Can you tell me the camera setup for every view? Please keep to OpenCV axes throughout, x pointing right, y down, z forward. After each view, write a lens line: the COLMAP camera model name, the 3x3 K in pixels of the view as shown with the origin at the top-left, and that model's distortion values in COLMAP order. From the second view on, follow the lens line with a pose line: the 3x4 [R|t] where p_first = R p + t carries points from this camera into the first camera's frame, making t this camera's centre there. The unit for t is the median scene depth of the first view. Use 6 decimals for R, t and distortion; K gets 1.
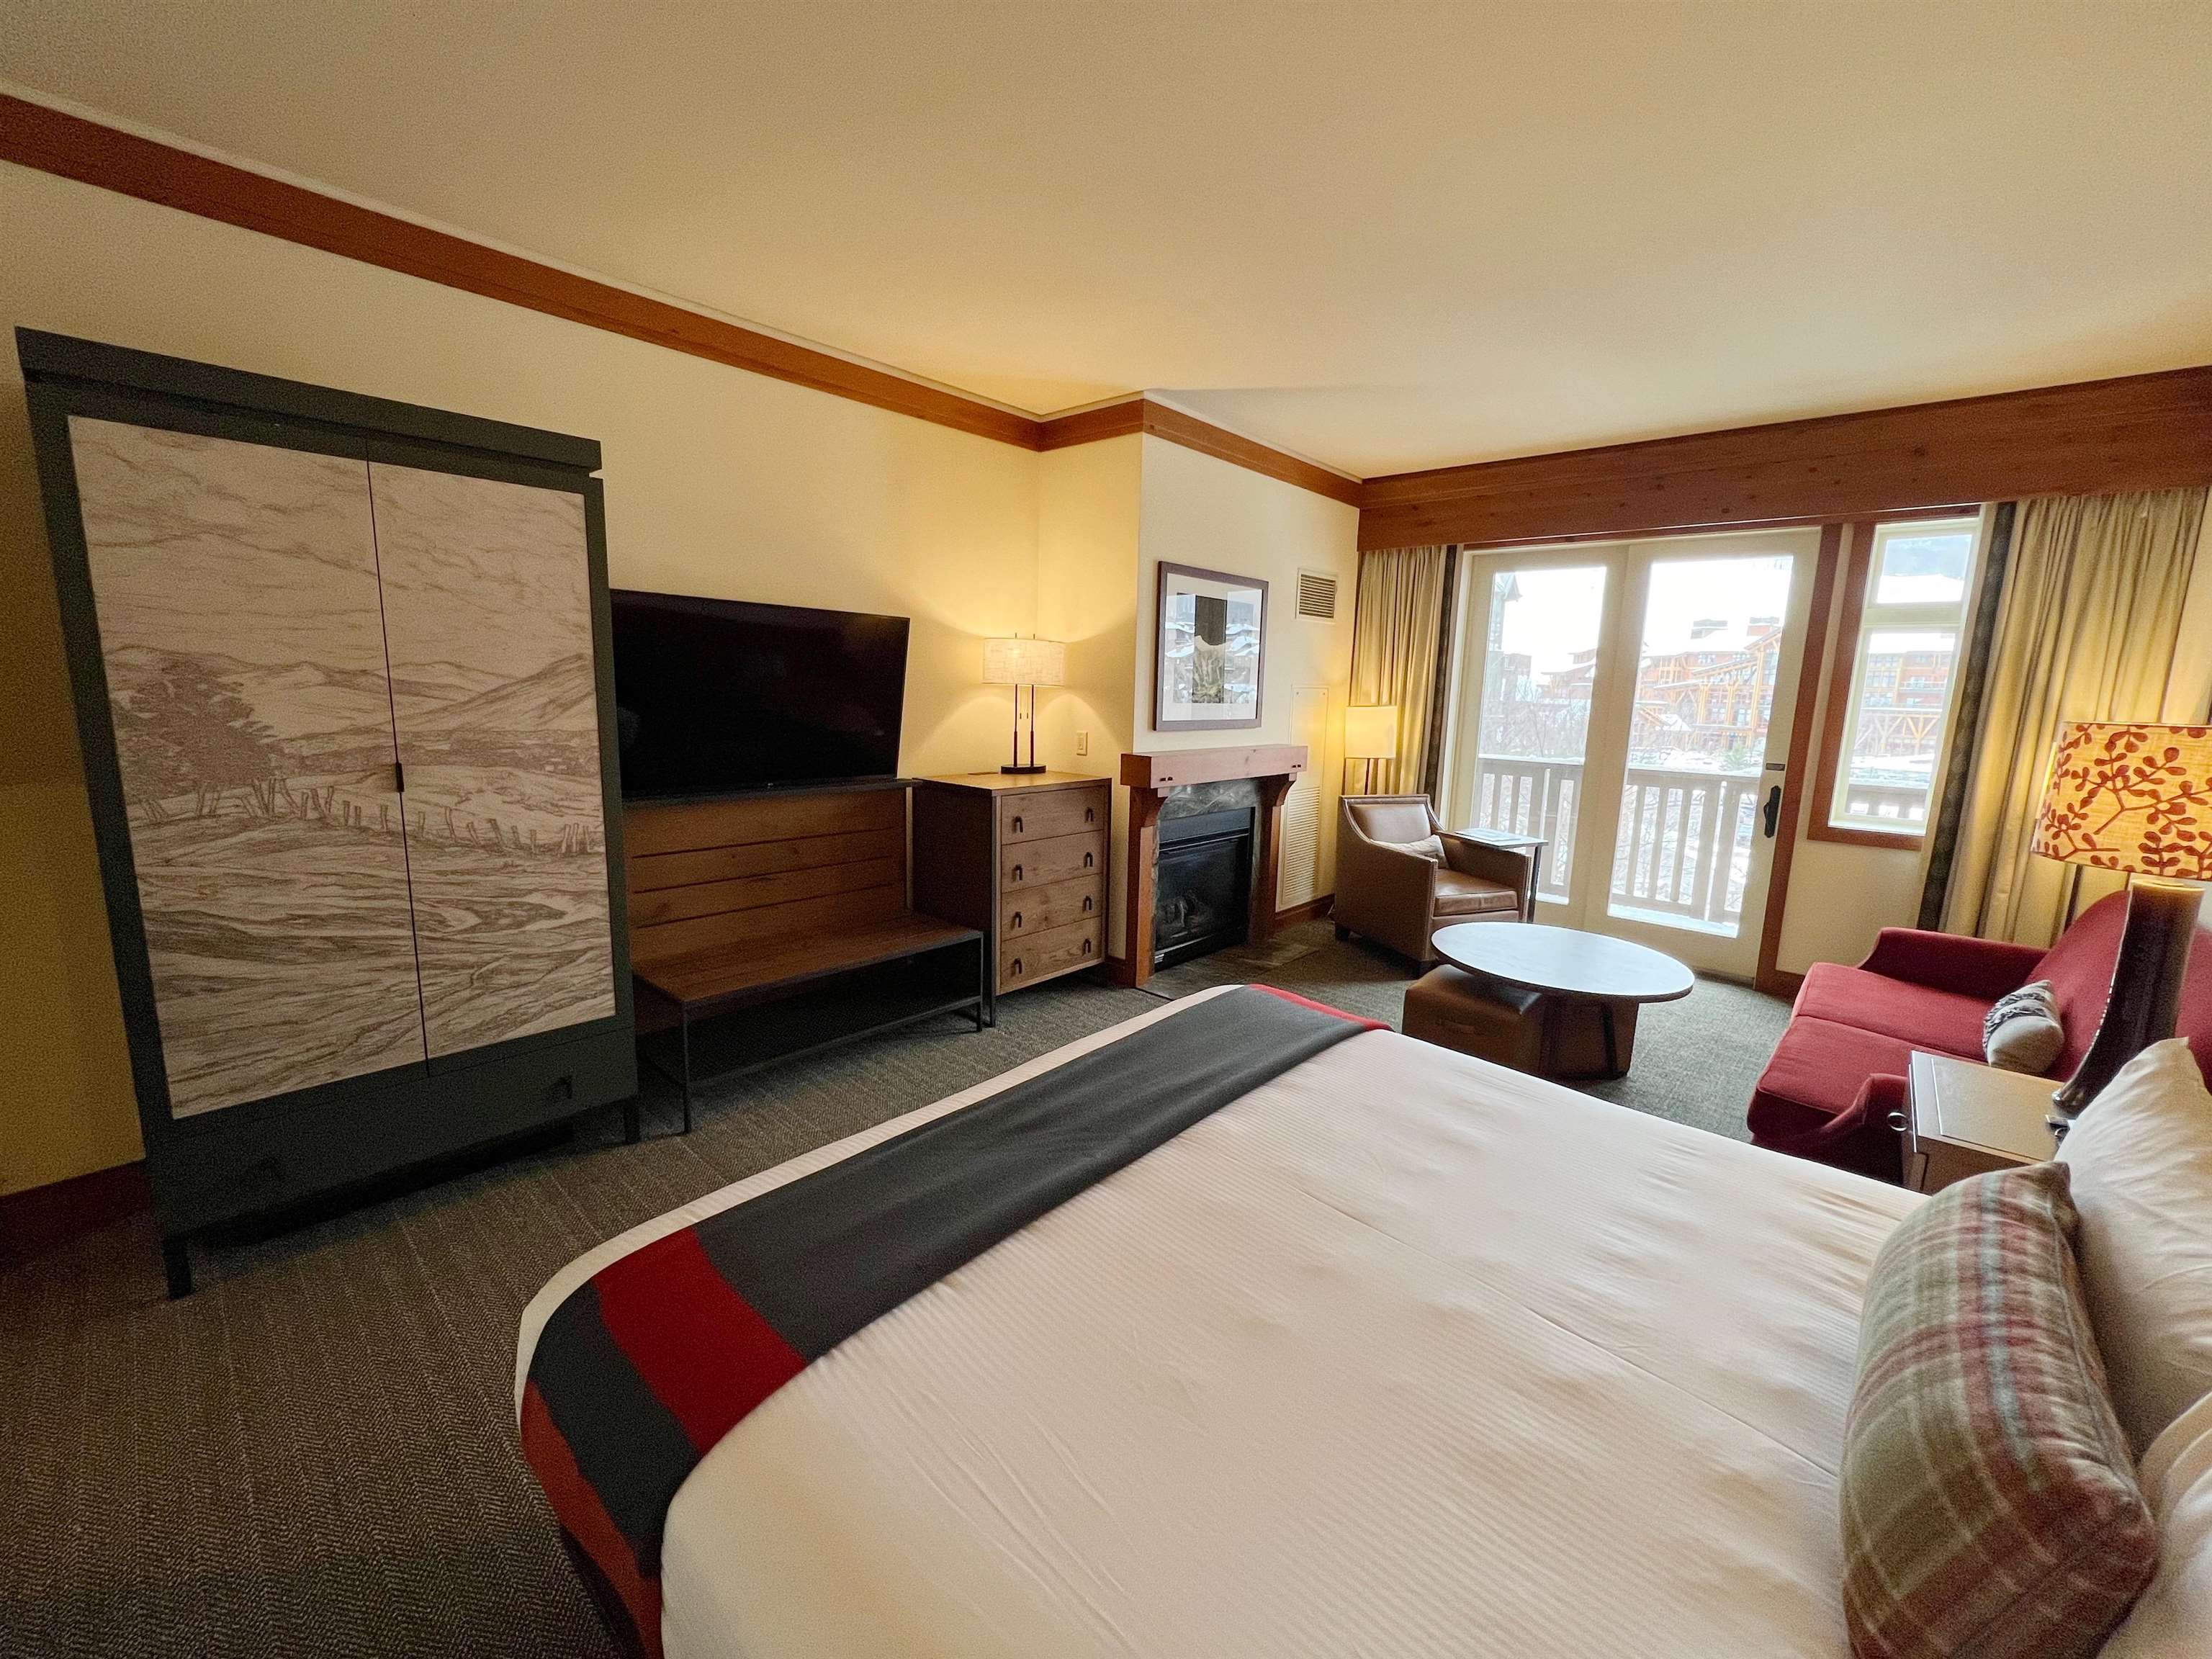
lens RADIAL K [[894.0, 0, 1106.0], [0, 894.0, 829.5], [0, 0, 1]] dist [0.000527, 0.000064]
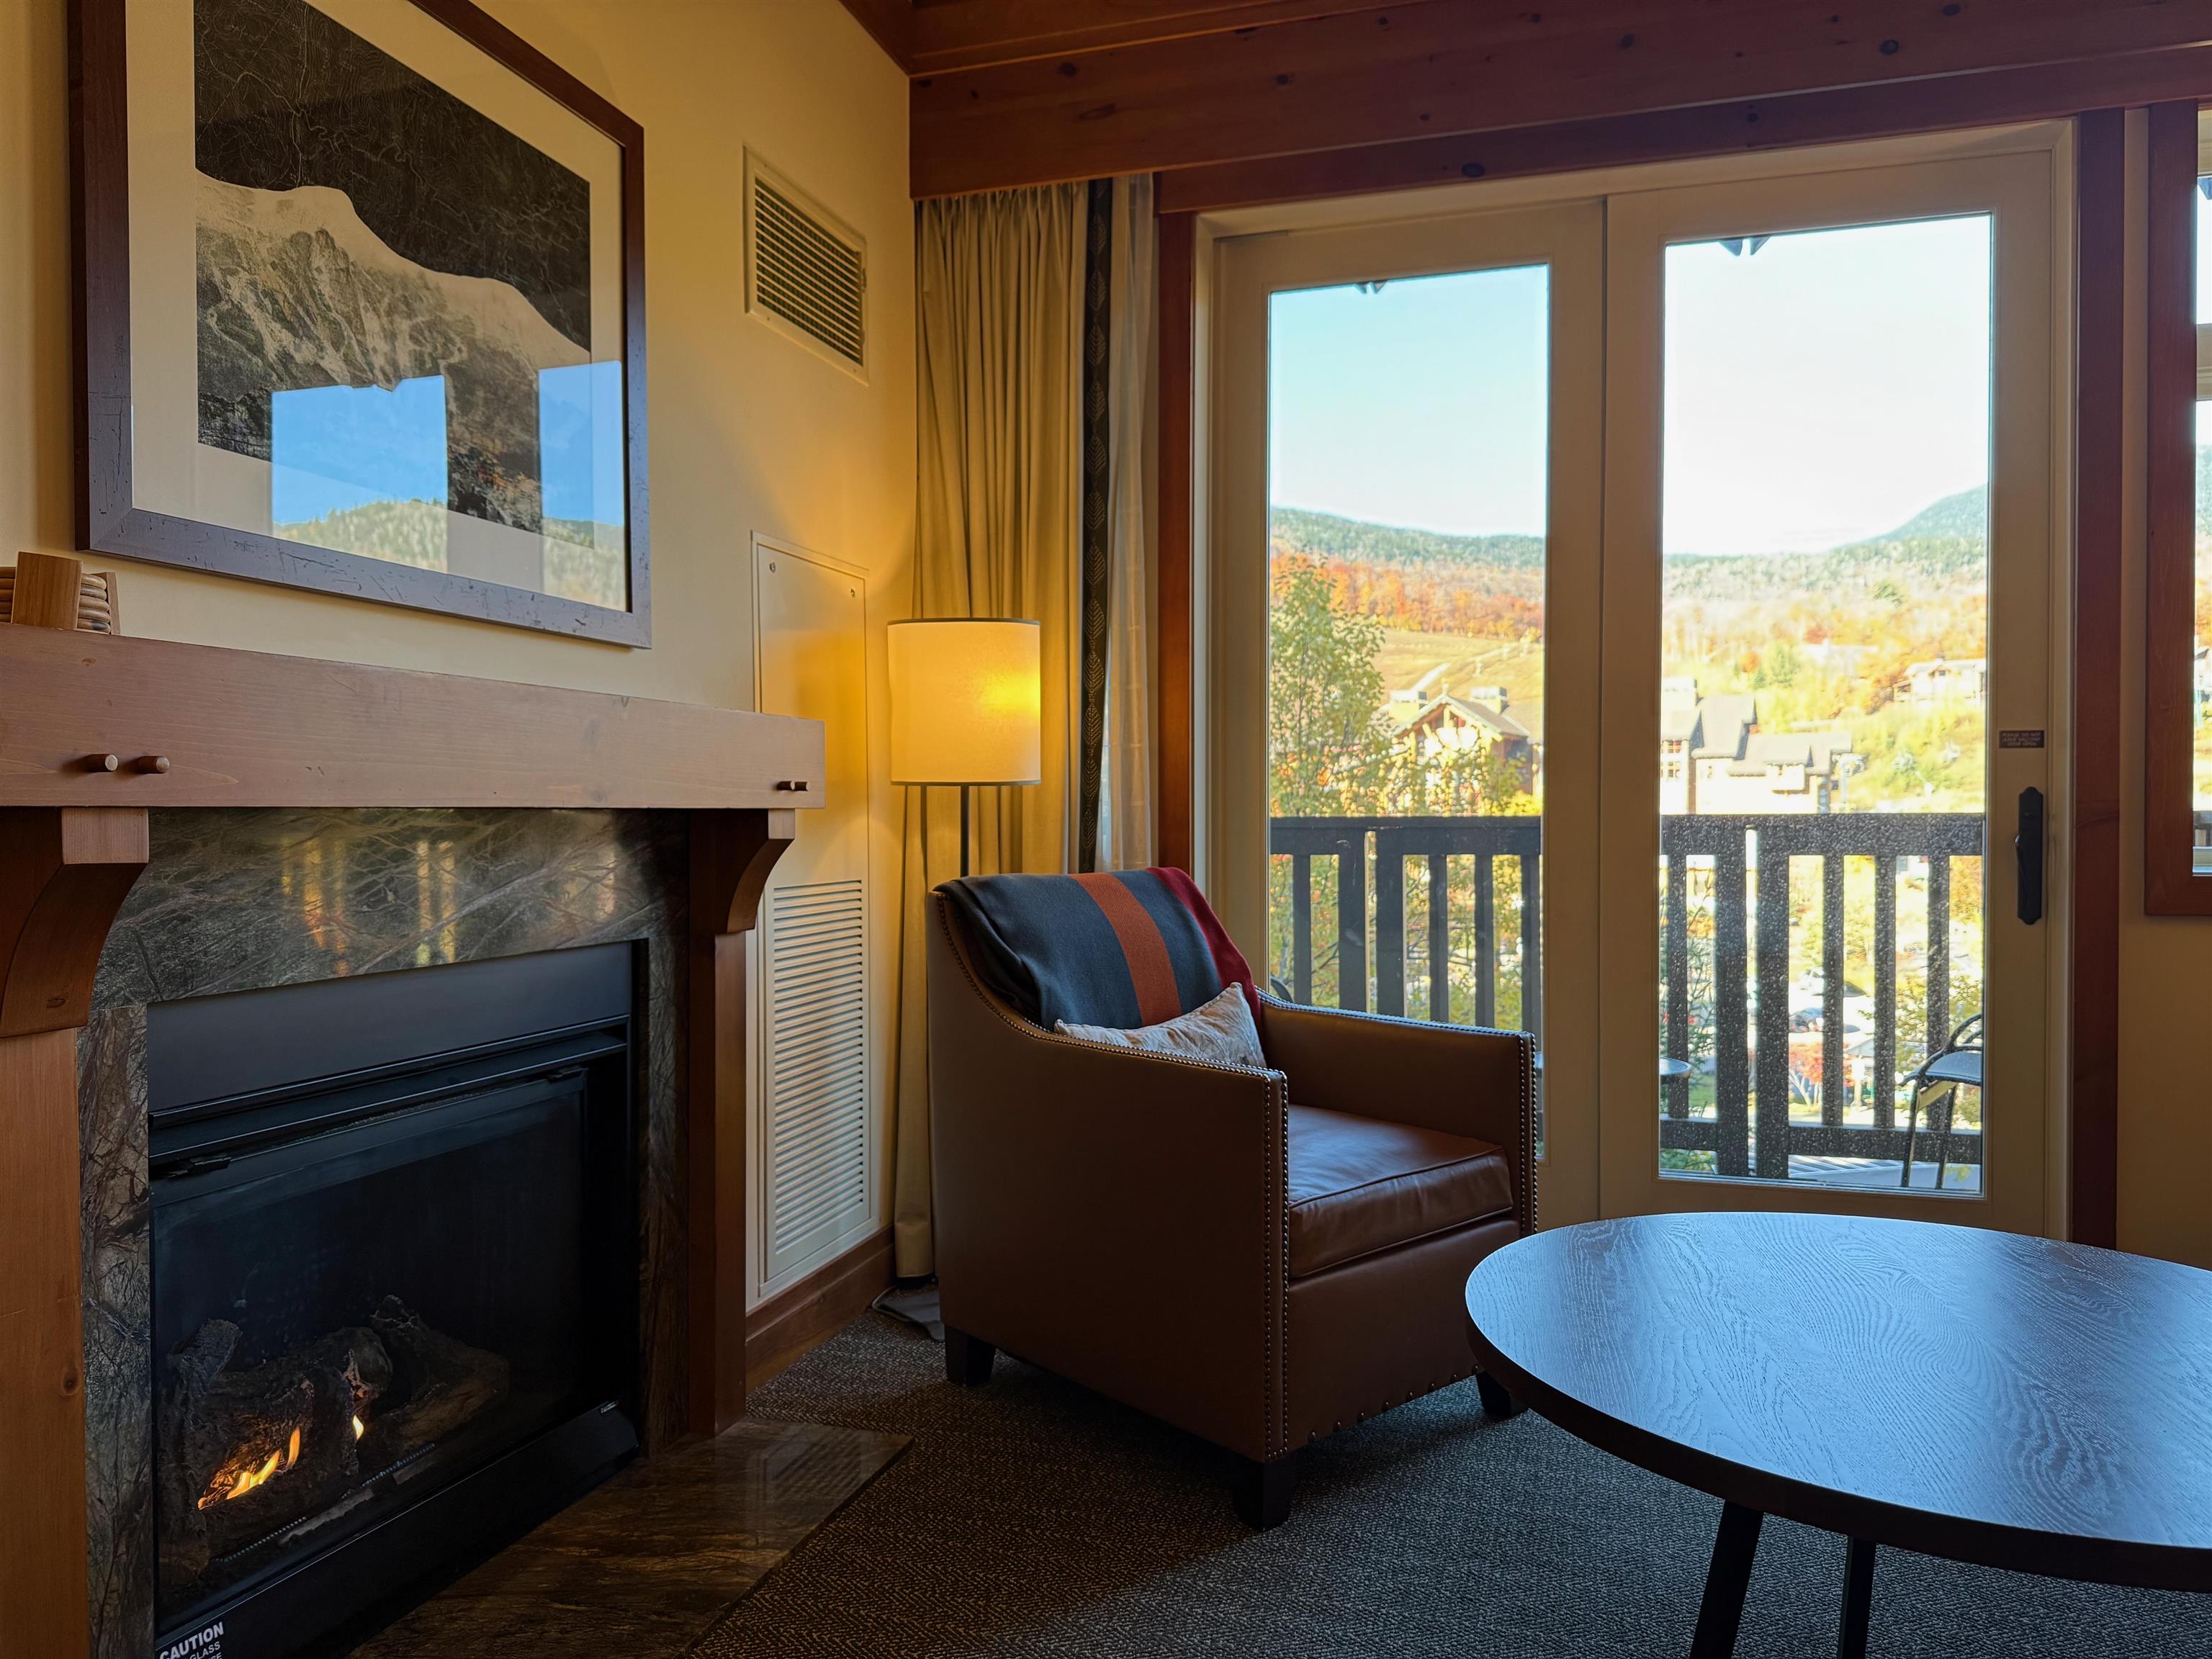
lens RADIAL K [[1548.7, 0, 1106.0], [0, 1548.7, 829.5], [0, 0, 1]] dist [0.049938, -0.074707]
pose [[0.907277, -0.035267, 0.419053, 0.200830], [0.095393, 0.987761, -0.123404, 0.026546], [-0.409572, 0.151937, 0.899536, 1.068596]]
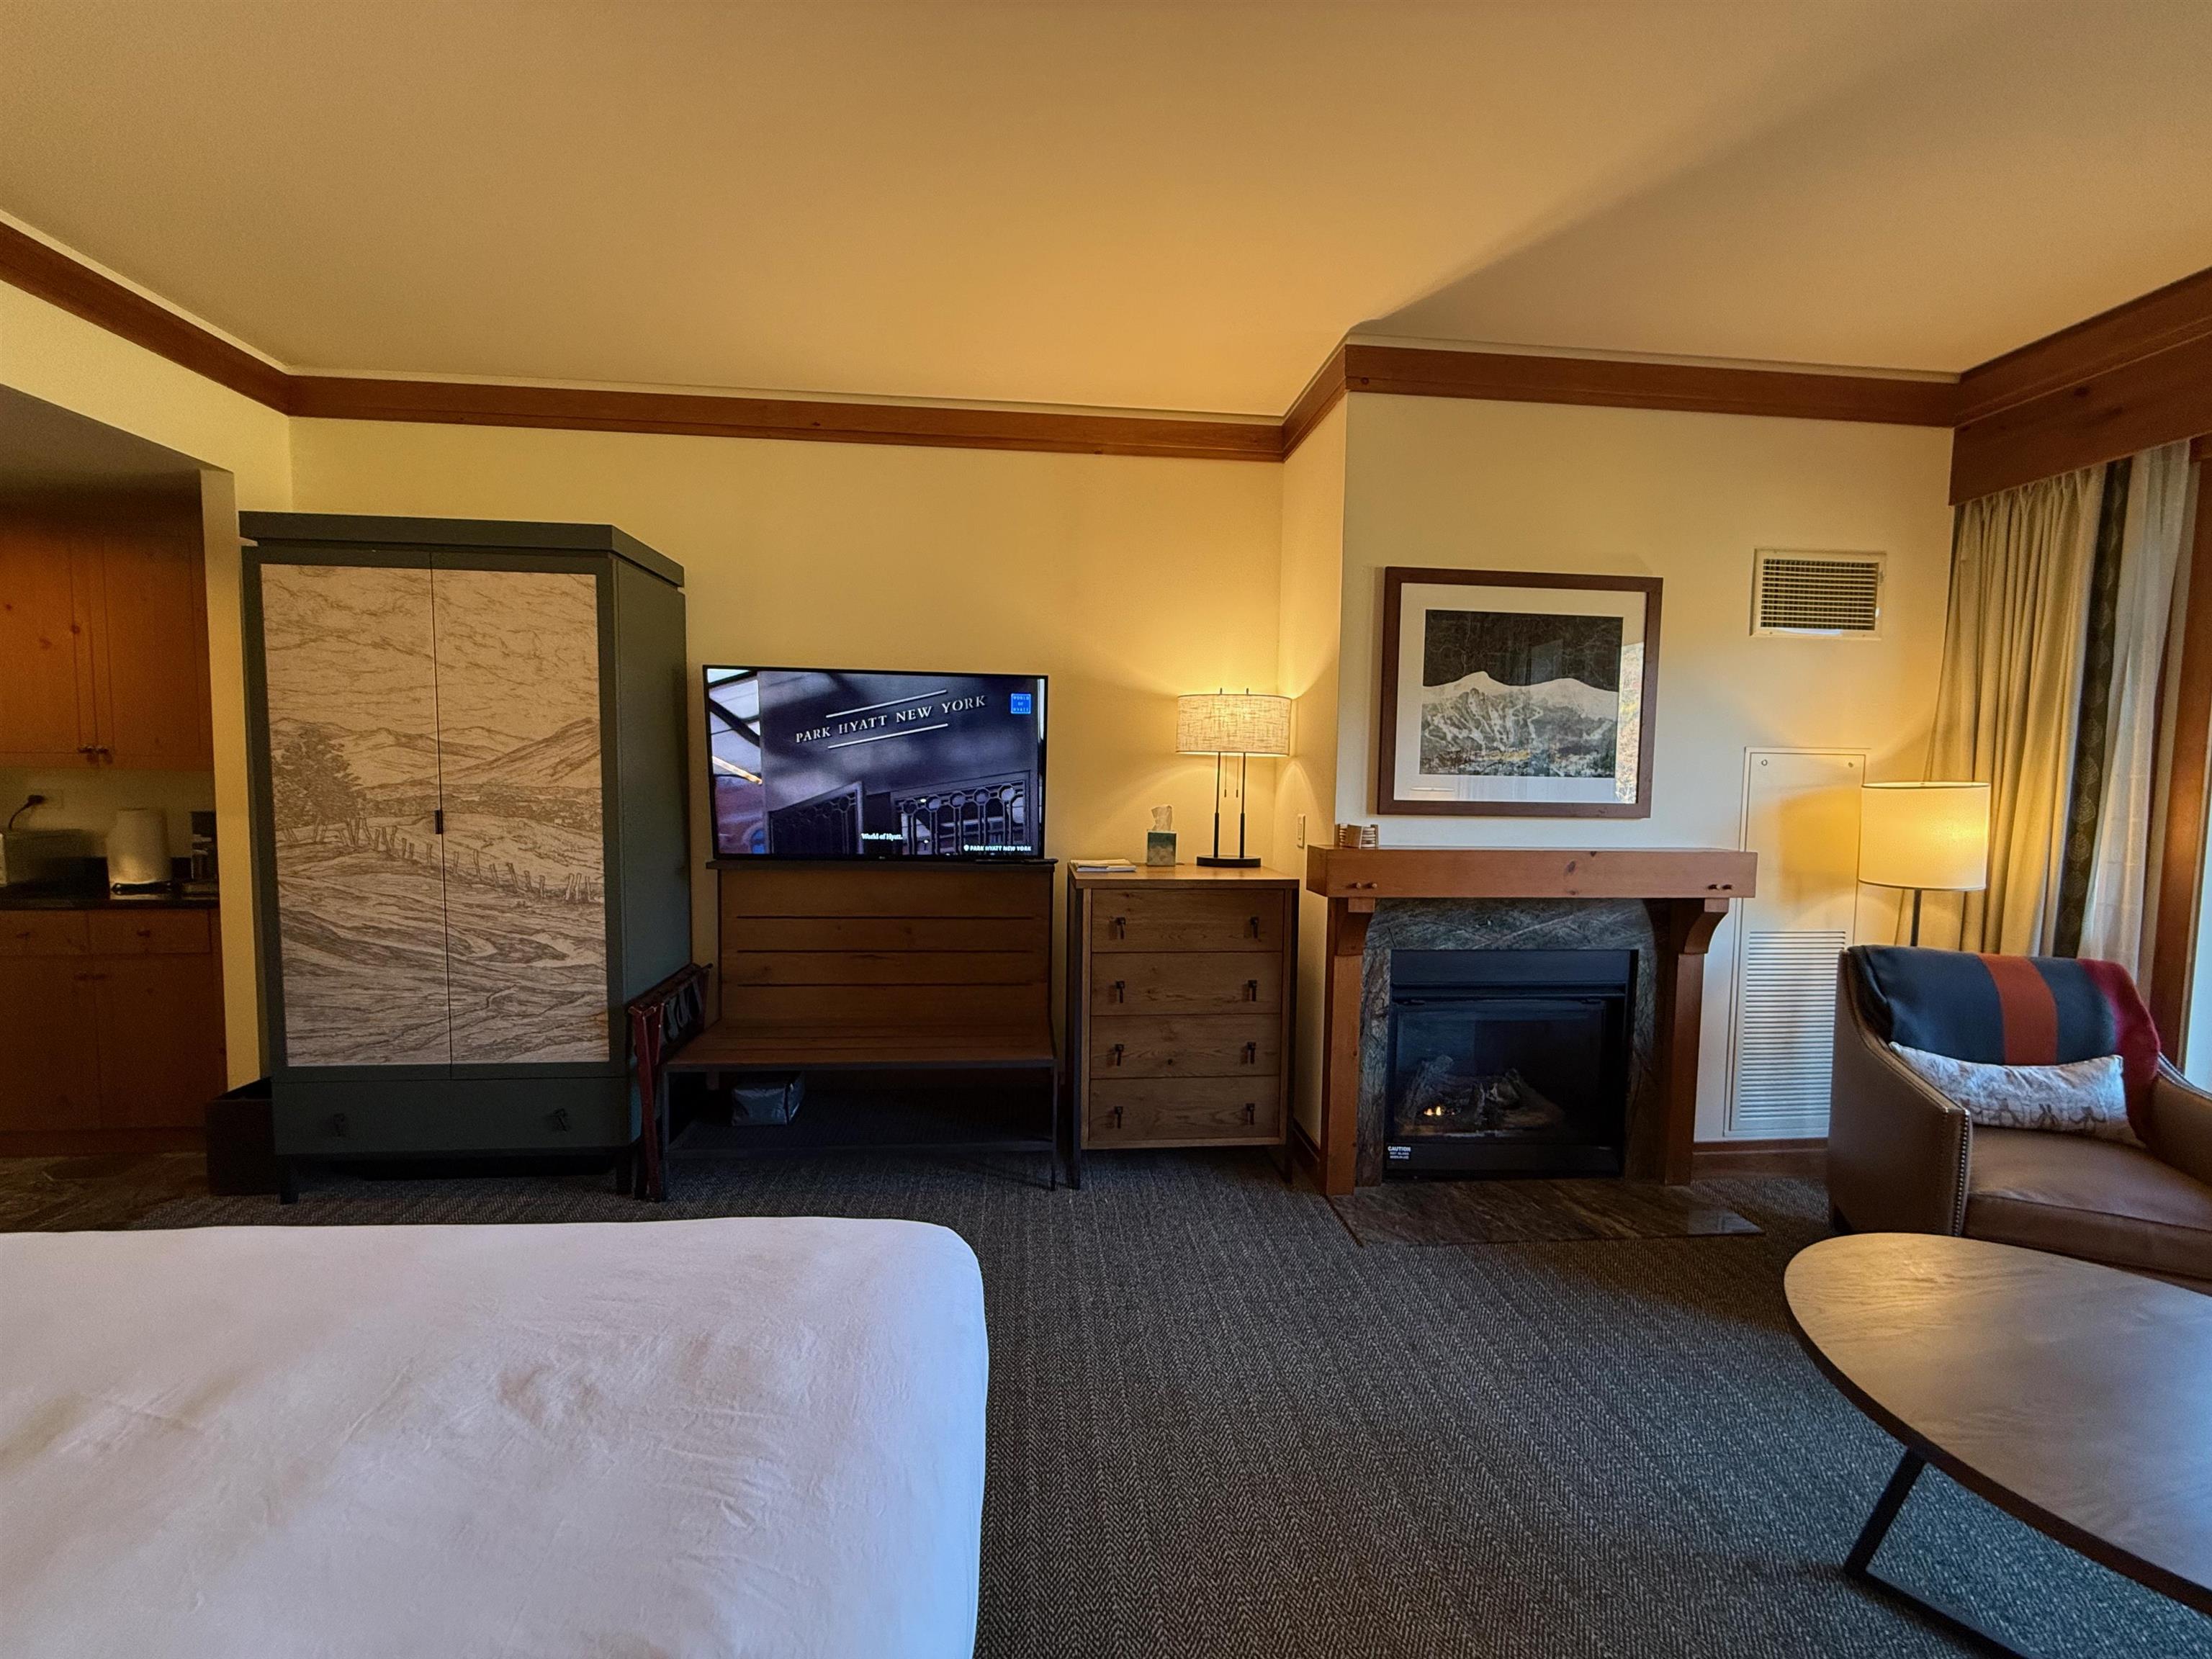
lens RADIAL K [[873.7, 0, 1106.0], [0, 873.7, 829.5], [0, 0, 1]] dist [0.000327, -0.000040]
pose [[0.736435, 0.027688, -0.675942, 0.616261], [-0.105965, 0.991550, -0.074832, -0.050712], [0.668158, 0.126735, 0.733146, 0.675739]]
